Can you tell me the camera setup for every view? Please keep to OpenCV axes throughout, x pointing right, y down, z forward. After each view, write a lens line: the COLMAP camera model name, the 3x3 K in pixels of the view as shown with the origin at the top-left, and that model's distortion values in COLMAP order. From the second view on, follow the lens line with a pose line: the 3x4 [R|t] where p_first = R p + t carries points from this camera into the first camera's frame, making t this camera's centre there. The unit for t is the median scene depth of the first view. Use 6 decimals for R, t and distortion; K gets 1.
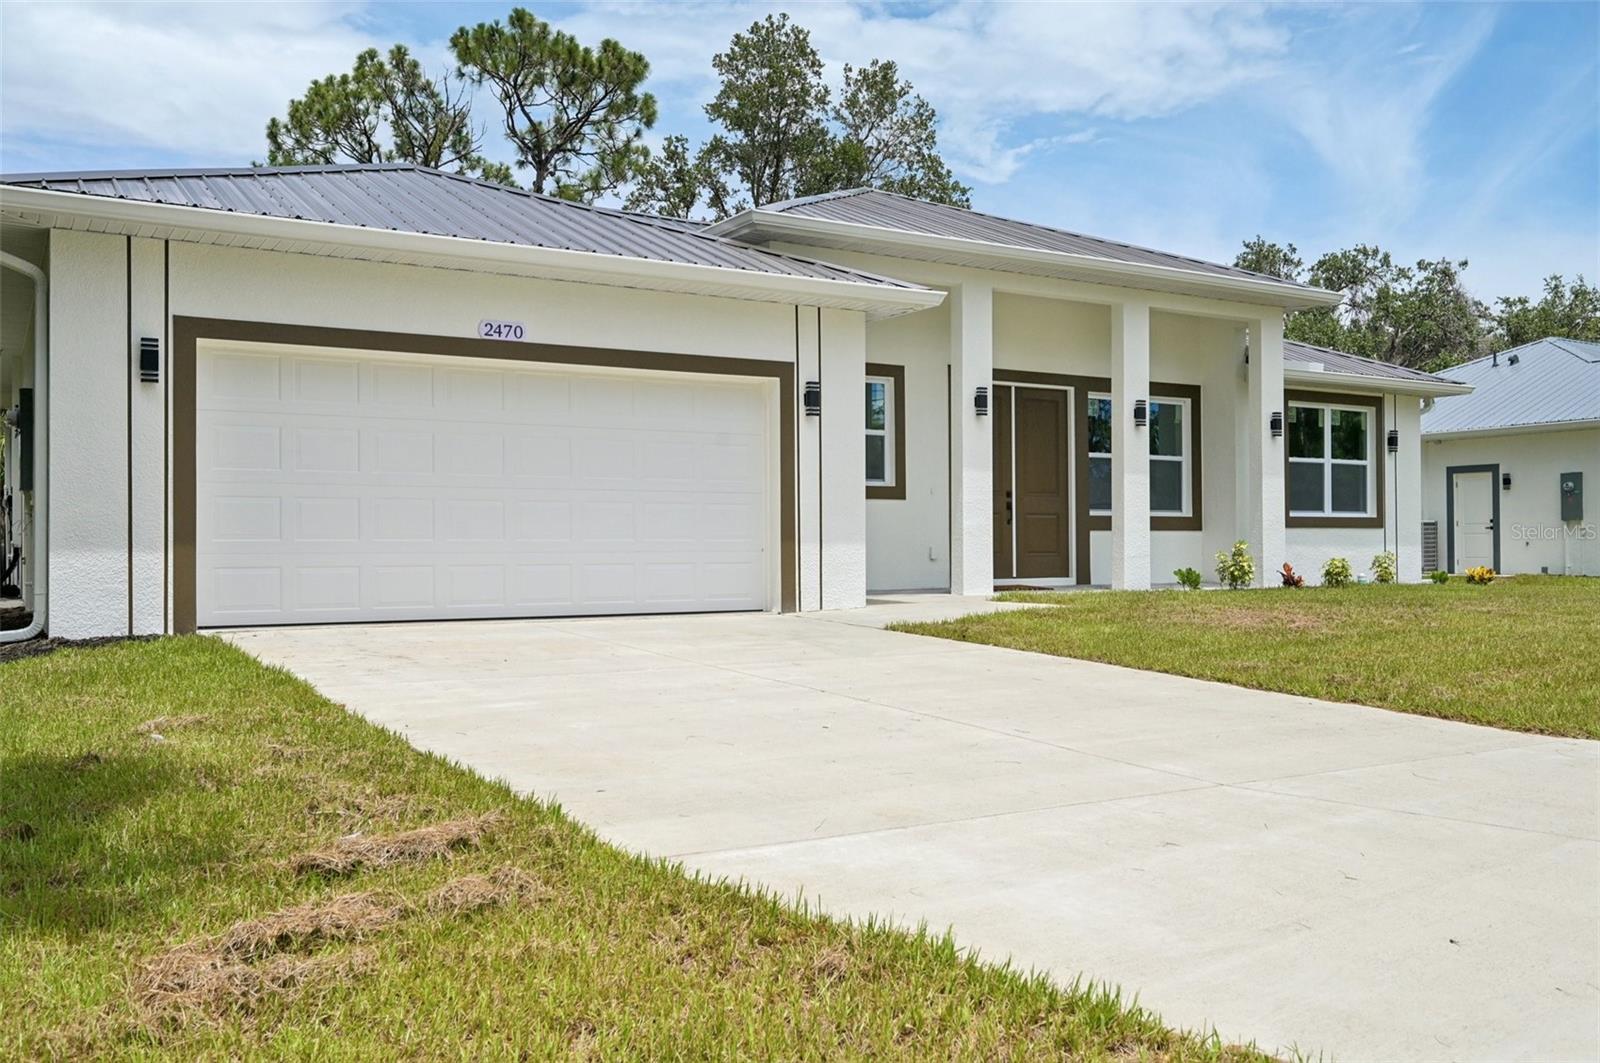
lens RADIAL K [[1273.7, 0, 800.0], [0, 1273.7, 531.5], [0, 0, 1]] dist [-0.009156, -0.000727]
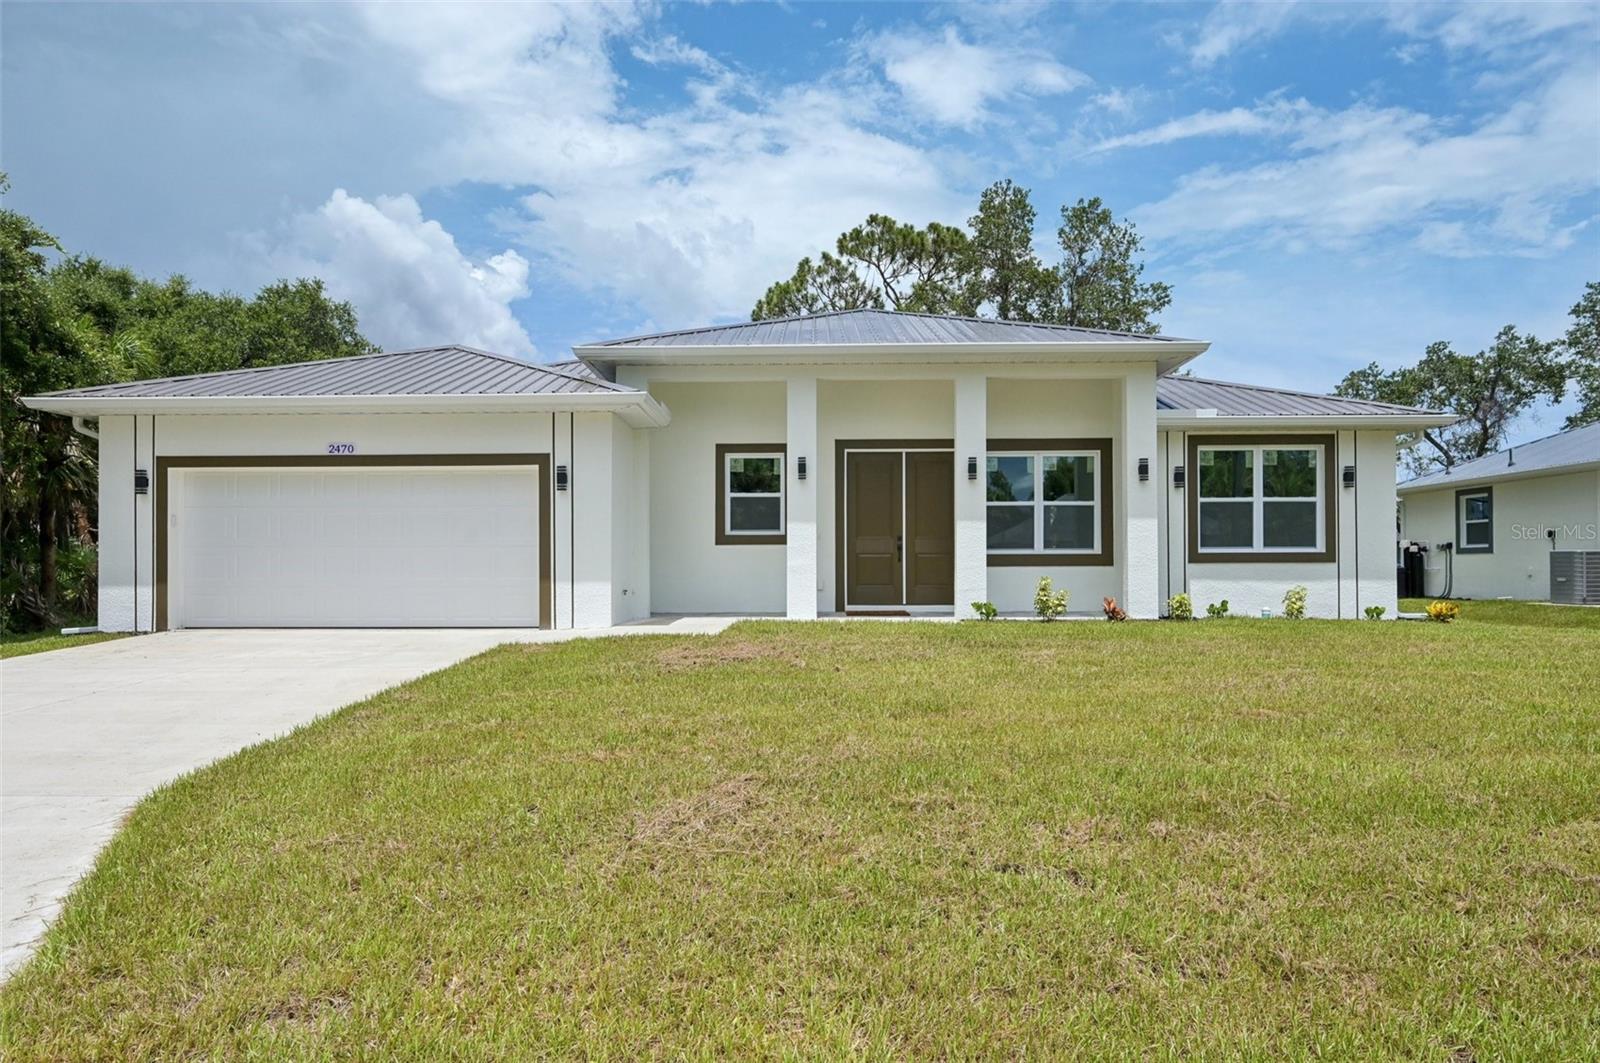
lens RADIAL K [[865.6, 0, 799.8], [0, 865.6, 555.6], [0, 0, 1]] dist [-0.001688, -0.000597]
pose [[0.860152, -0.010024, -0.509940, 0.515752], [0.005369, 0.999929, -0.010600, -0.003457], [0.510010, 0.006380, 0.860145, 0.211522]]
